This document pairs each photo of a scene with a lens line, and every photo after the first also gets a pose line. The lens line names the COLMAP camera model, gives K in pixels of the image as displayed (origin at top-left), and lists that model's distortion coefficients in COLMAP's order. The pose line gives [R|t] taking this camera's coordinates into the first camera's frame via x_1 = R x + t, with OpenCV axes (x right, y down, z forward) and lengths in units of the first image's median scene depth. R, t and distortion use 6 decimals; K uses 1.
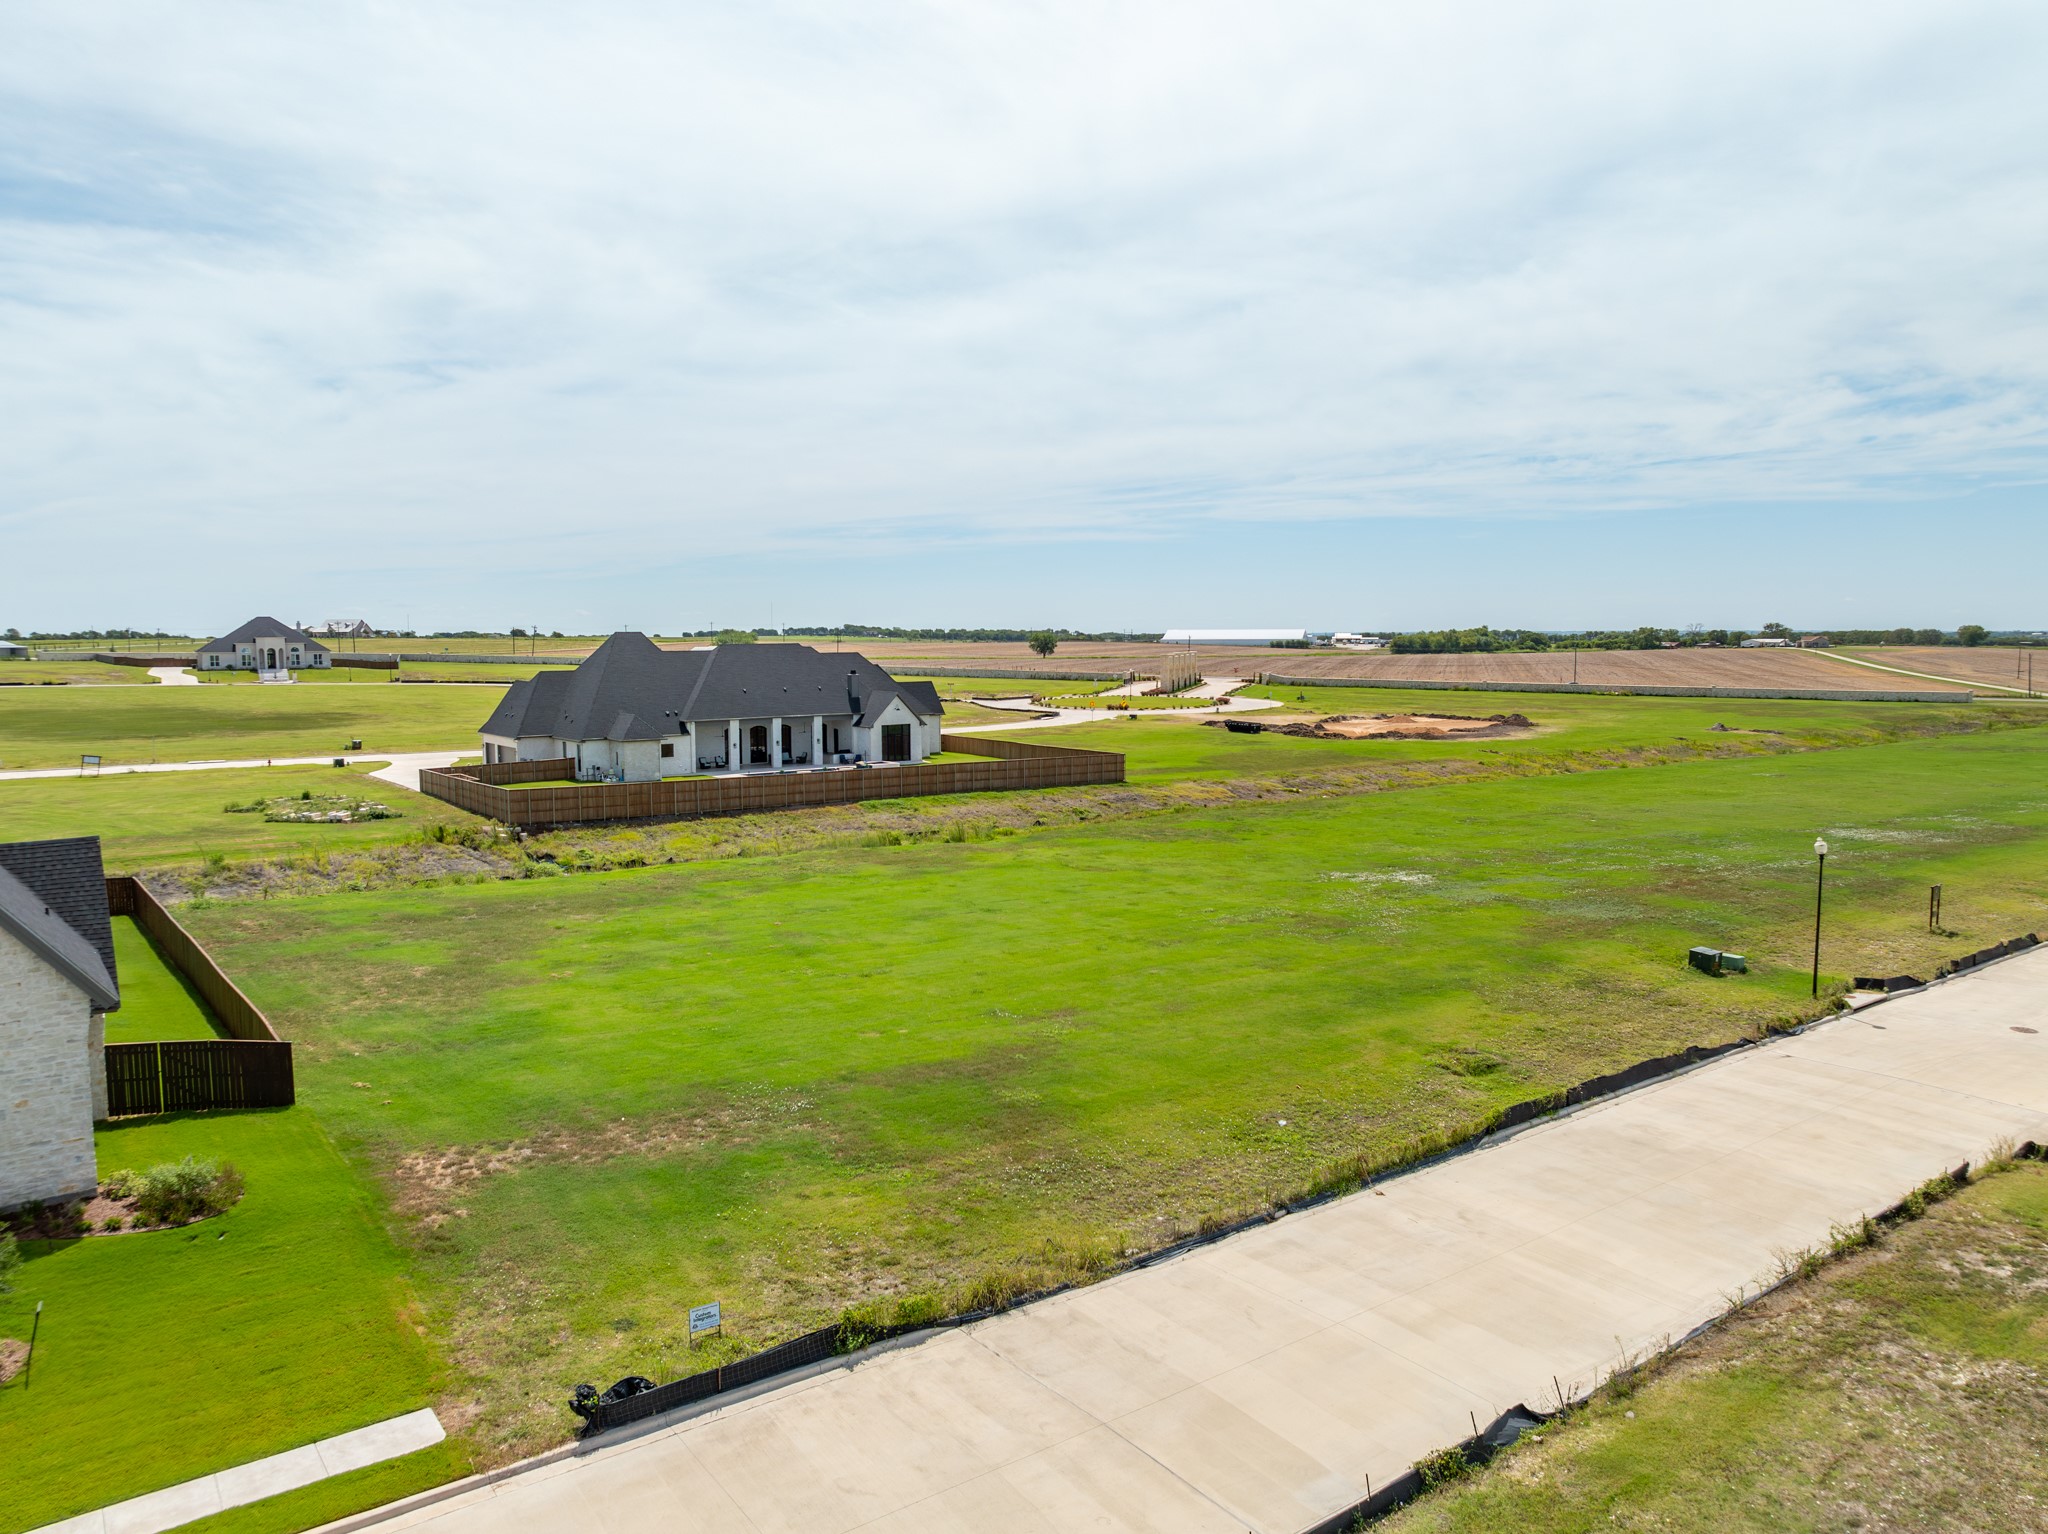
lens RADIAL K [[1459.7, 0, 1042.4], [0, 1459.7, 775.3], [0, 0, 1]] dist [-0.027066, 0.010350]
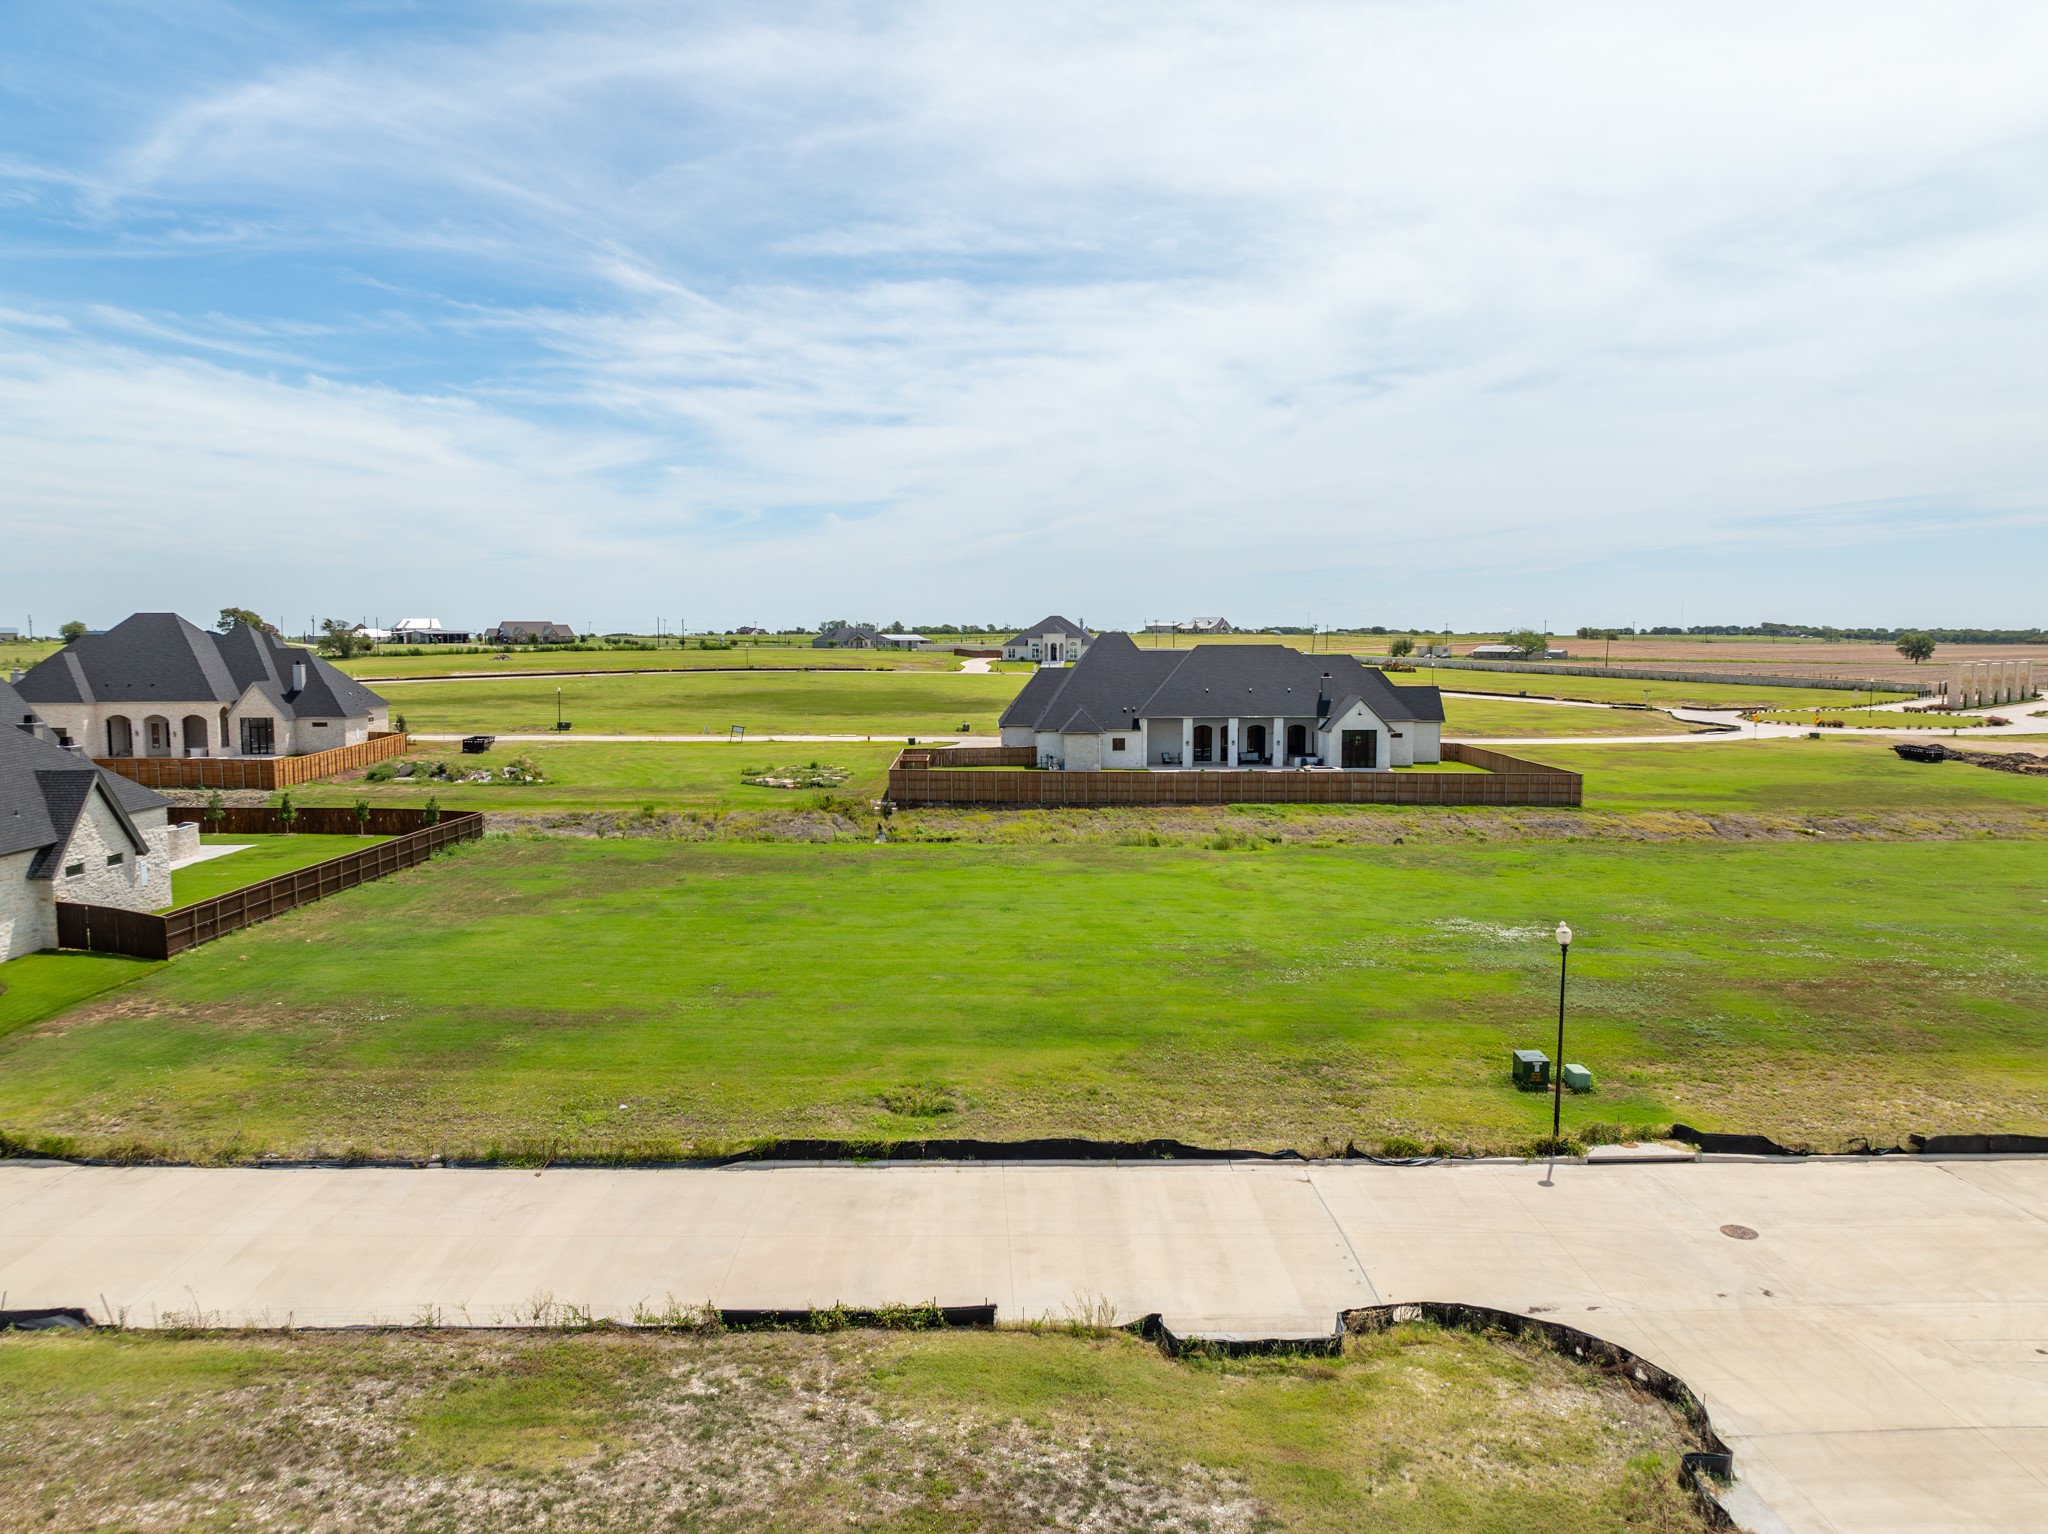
lens RADIAL K [[1459.7, 0, 1019.6], [0, 1459.7, 756.0], [0, 0, 1]] dist [-0.027066, 0.010350]
pose [[0.807219, 0.053723, -0.587802, 0.280238], [-0.060044, 0.998157, 0.008771, -0.012077], [0.587190, 0.028214, 0.808958, 0.084654]]
